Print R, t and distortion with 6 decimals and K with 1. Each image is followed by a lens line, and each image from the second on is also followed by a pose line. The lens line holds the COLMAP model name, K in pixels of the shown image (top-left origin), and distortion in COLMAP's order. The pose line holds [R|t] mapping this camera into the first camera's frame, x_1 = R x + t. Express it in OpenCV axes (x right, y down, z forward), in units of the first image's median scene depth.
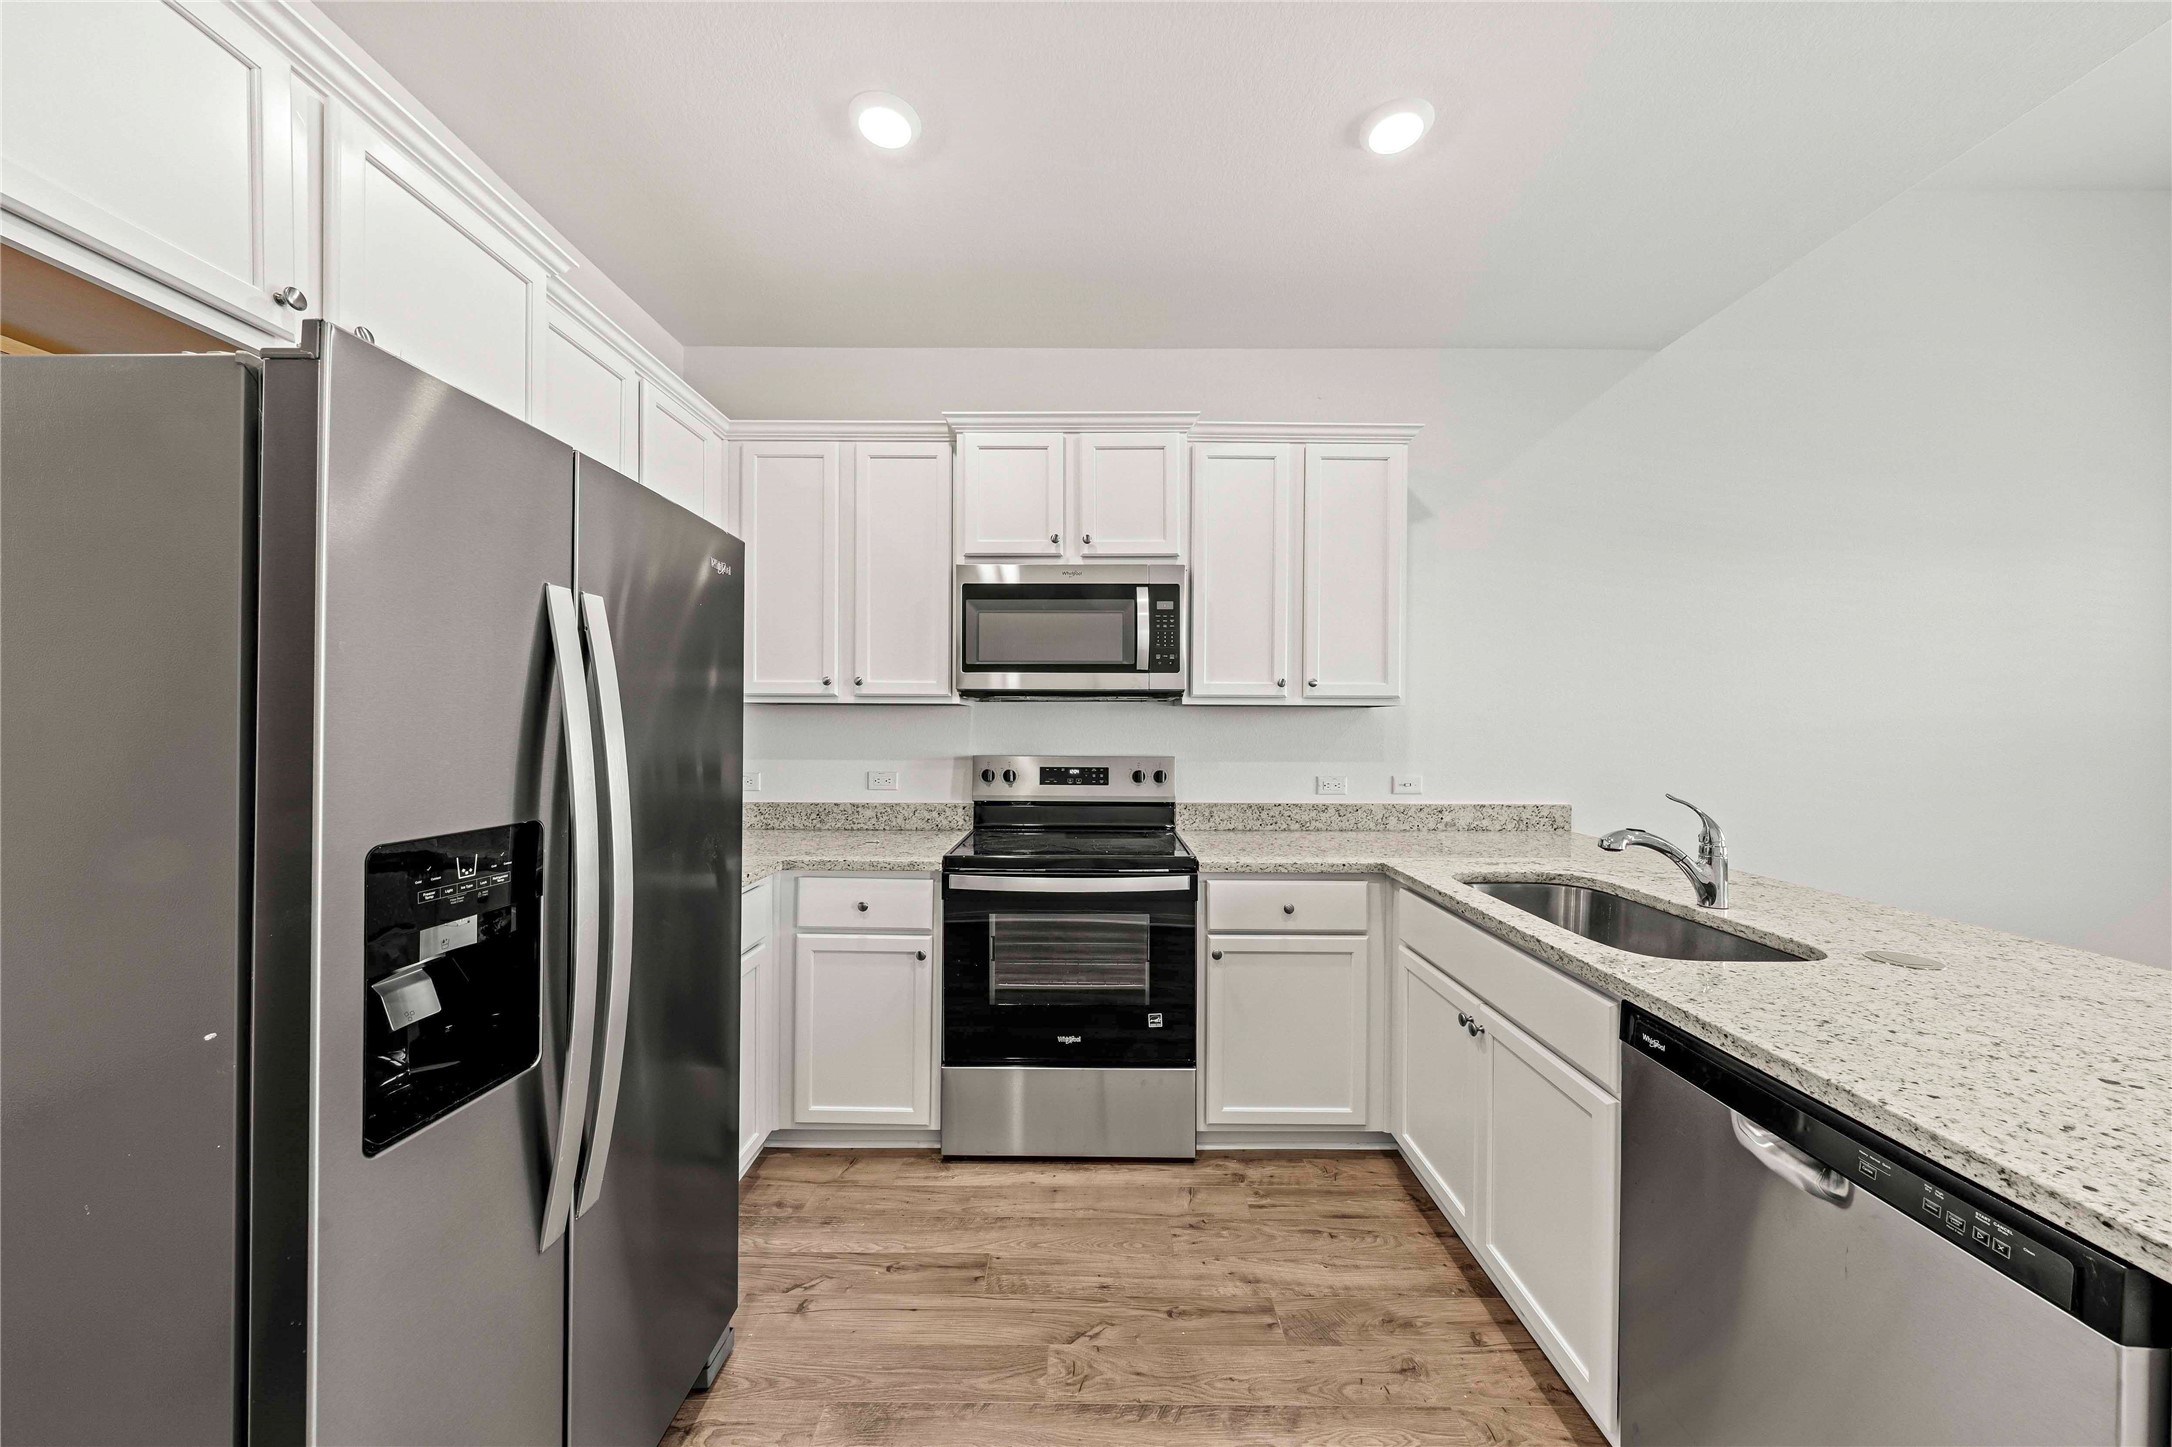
lens RADIAL K [[754.5, 0, 1086.0], [0, 754.5, 723.5], [0, 0, 1]] dist [-0.000391, -0.000006]
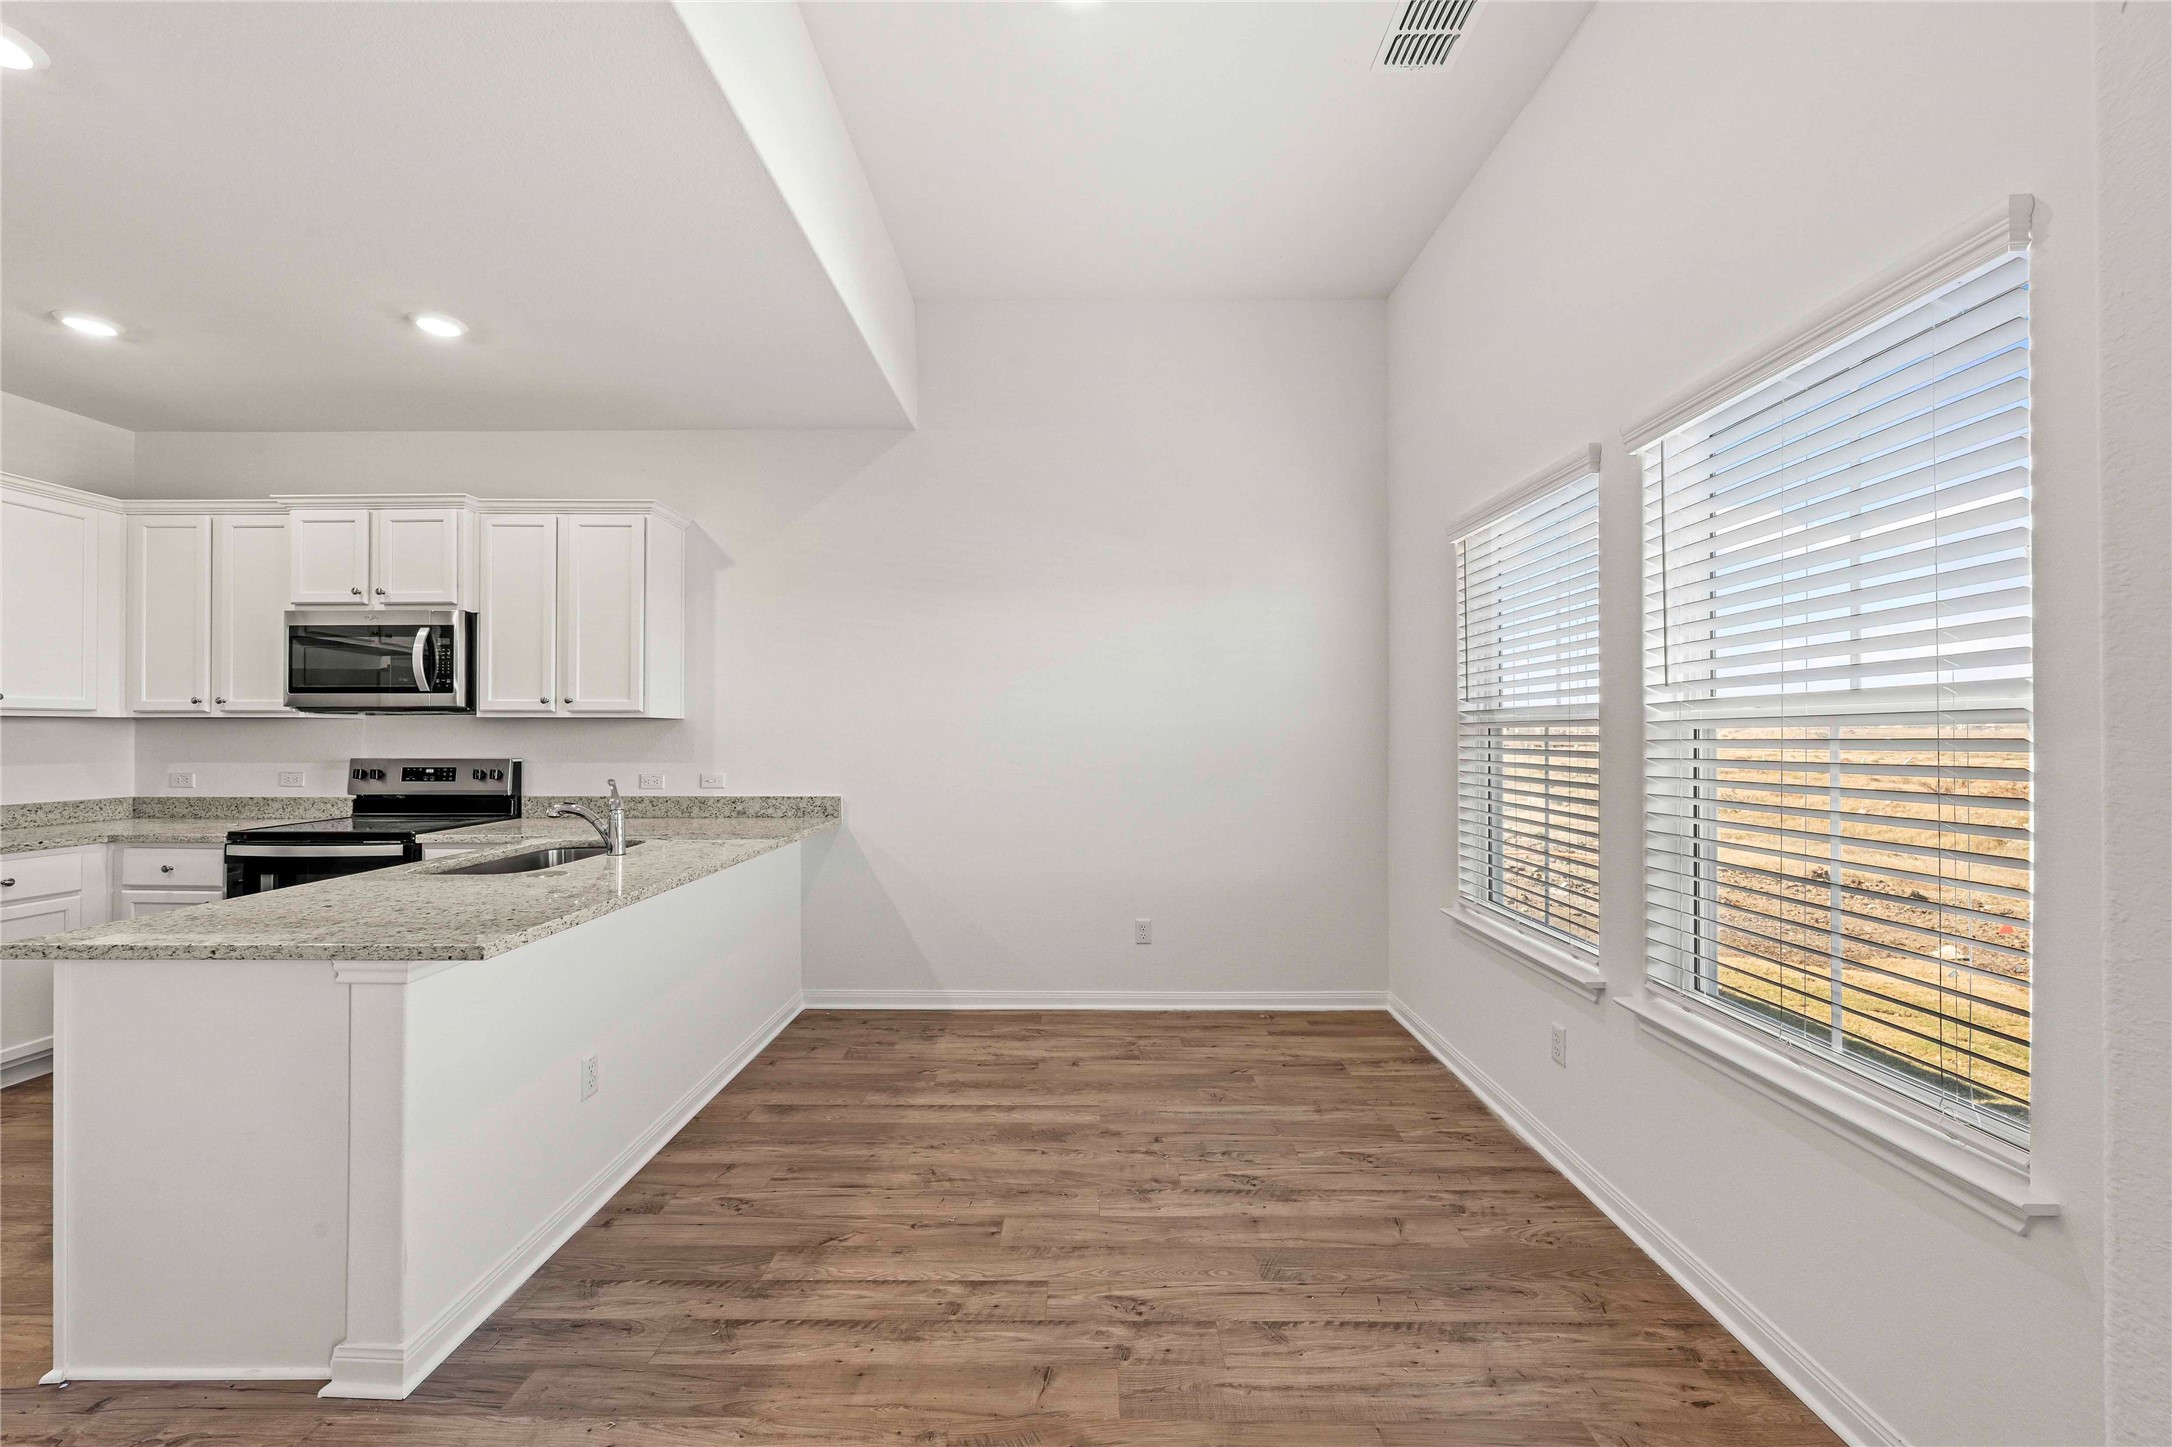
lens RADIAL K [[839.0, 0, 1086.0], [0, 839.0, 723.5], [0, 0, 1]] dist [0.000412, -0.000031]
pose [[0.999945, -0.004768, -0.009292, 1.085354], [0.004634, 0.999886, -0.014378, 0.009927], [0.009360, 0.014334, 0.999853, -0.385311]]
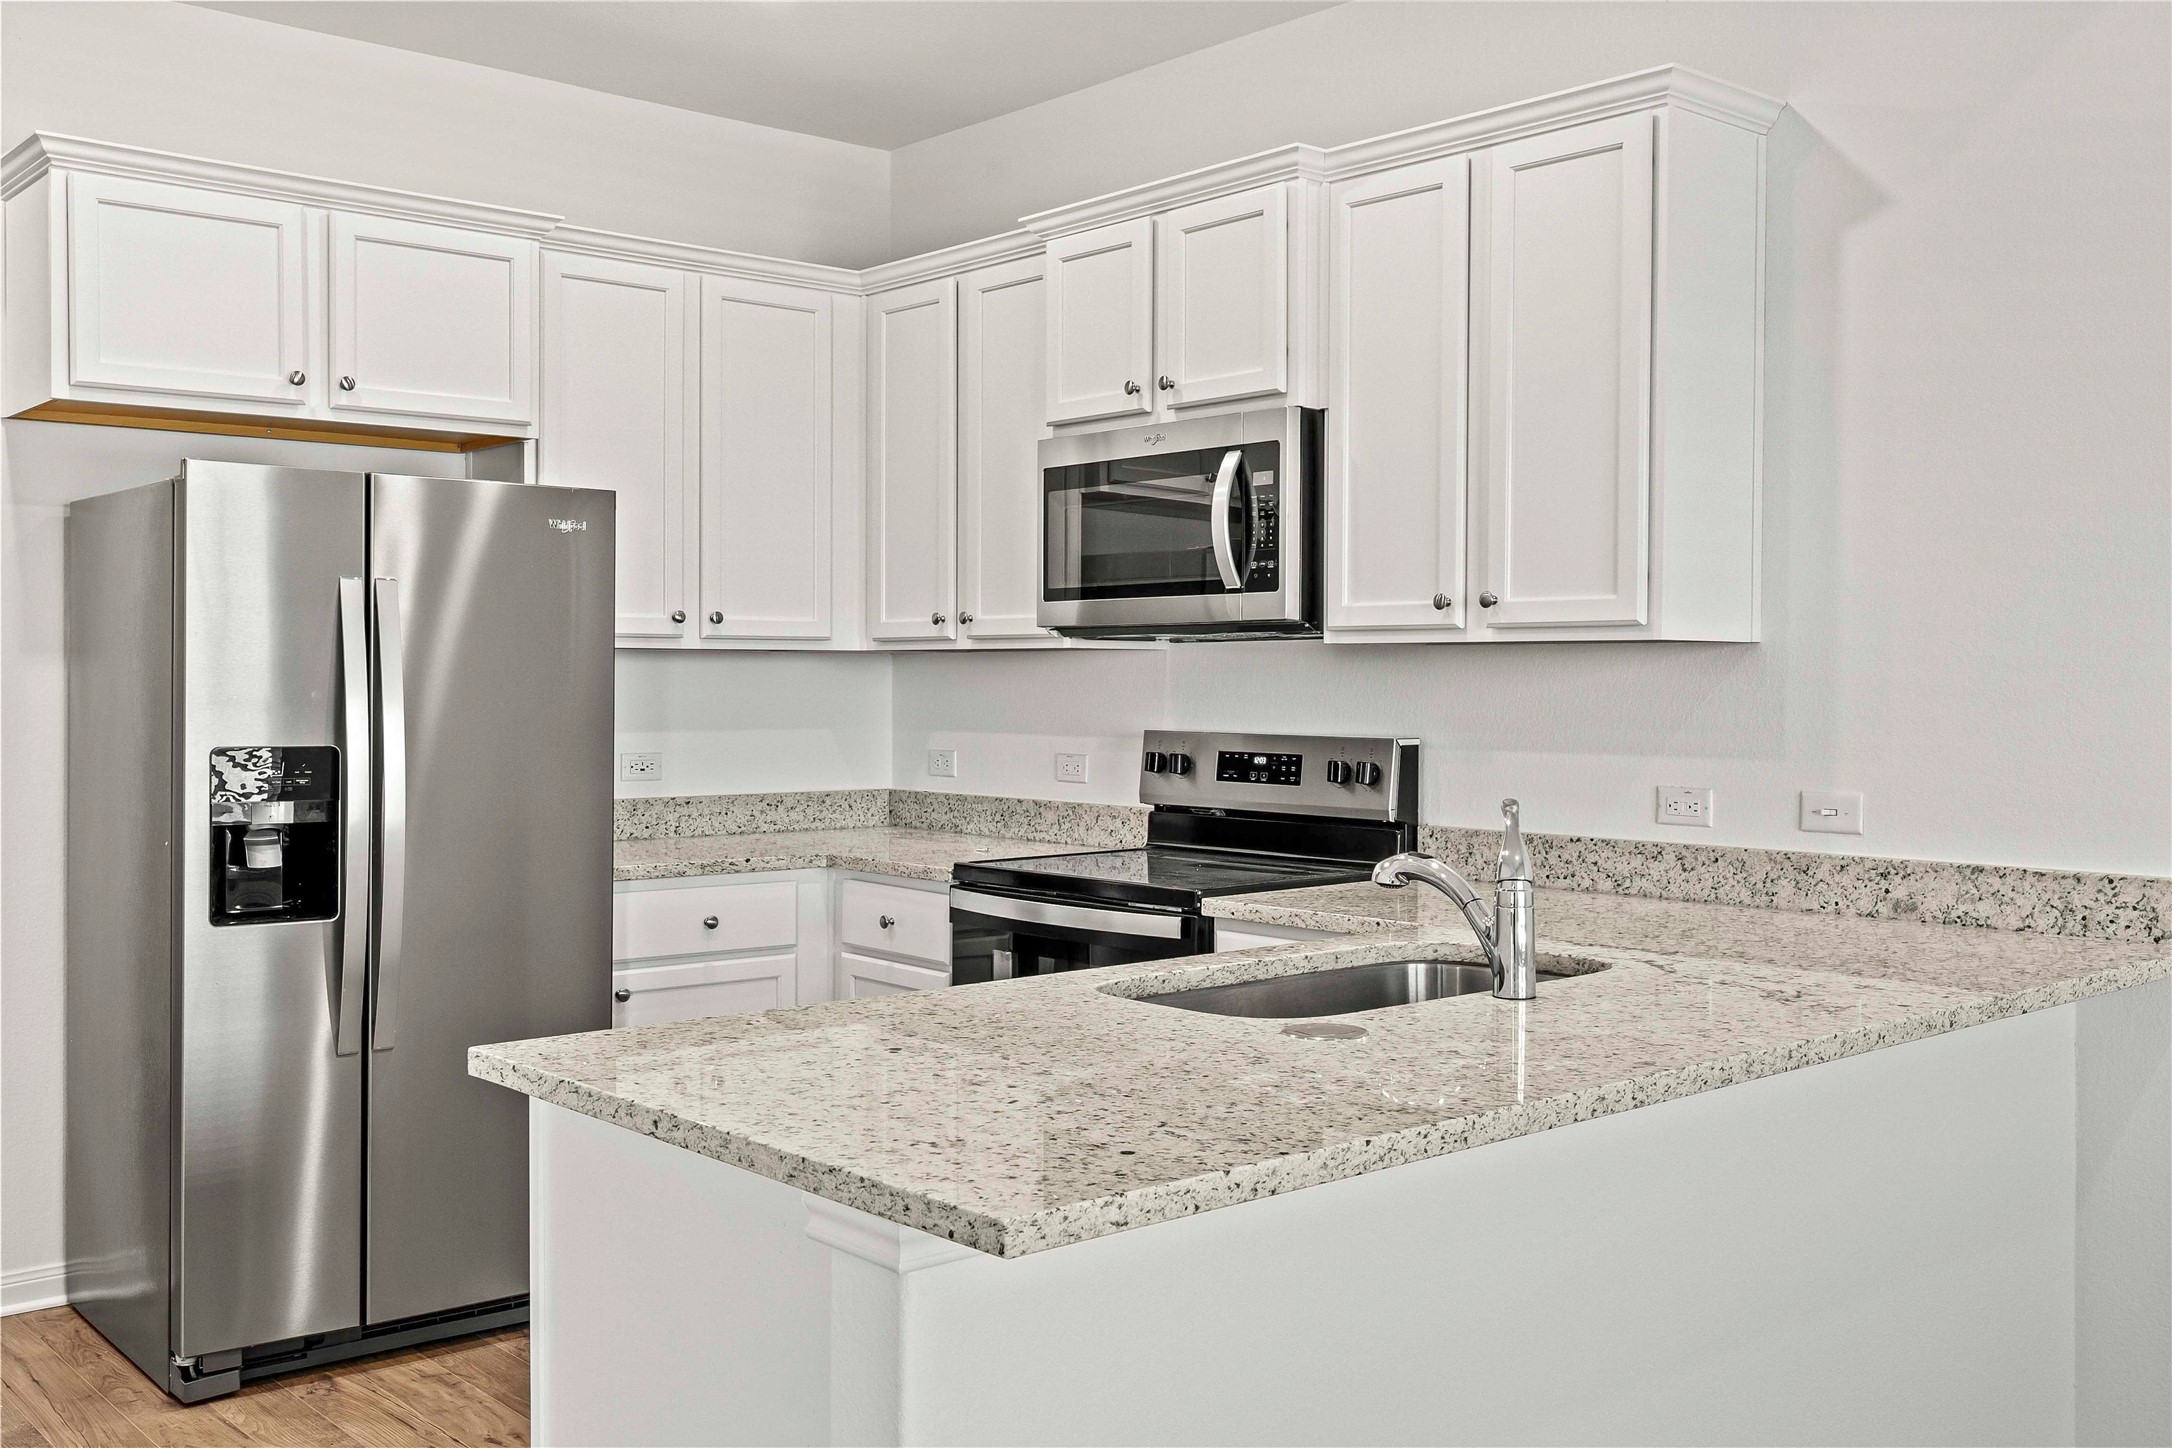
lens RADIAL K [[2049.9, 0, 1086.0], [0, 2049.9, 724.0], [0, 0, 1]] dist [-0.003714, 0.007333]
pose [[0.657956, 0.014177, -0.752923, 1.089429], [-0.003827, 0.999873, 0.015483, 0.011160], [0.753047, -0.007306, 0.657927, -0.148430]]
